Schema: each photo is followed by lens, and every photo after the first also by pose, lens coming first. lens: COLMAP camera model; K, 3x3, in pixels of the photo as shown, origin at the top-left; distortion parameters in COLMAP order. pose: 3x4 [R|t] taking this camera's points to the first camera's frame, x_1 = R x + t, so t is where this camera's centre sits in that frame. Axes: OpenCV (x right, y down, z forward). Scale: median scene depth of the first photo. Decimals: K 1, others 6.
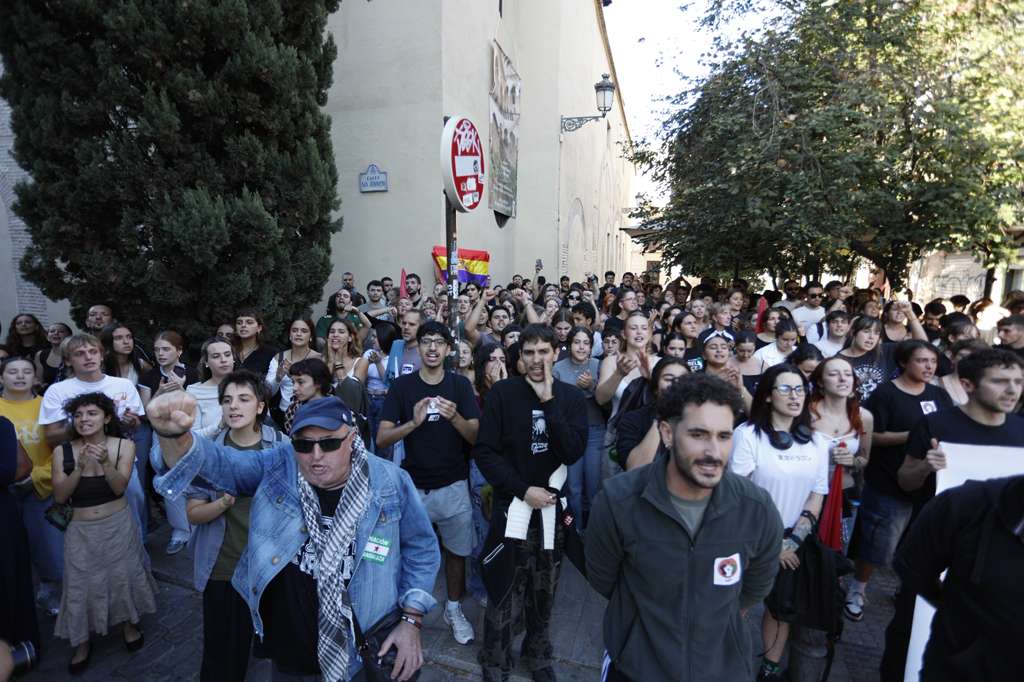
lens RADIAL K [[476.9, 0, 510.0], [0, 476.9, 331.7], [0, 0, 1]] dist [-0.027412, 0.007054]
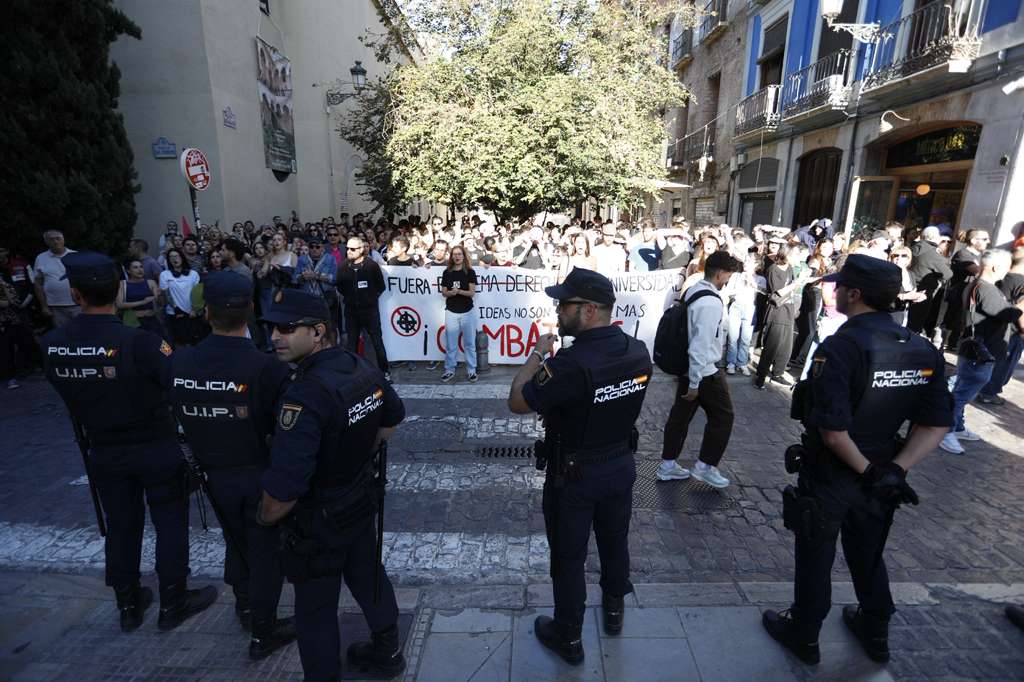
lens RADIAL K [[476.9, 0, 515.2], [0, 476.9, 336.7], [0, 0, 1]] dist [-0.027412, 0.007054]
pose [[0.956118, -0.084353, 0.280577, 0.382733], [0.047363, 0.989562, 0.136103, 0.122663], [-0.289129, -0.116842, 0.950133, -0.969919]]
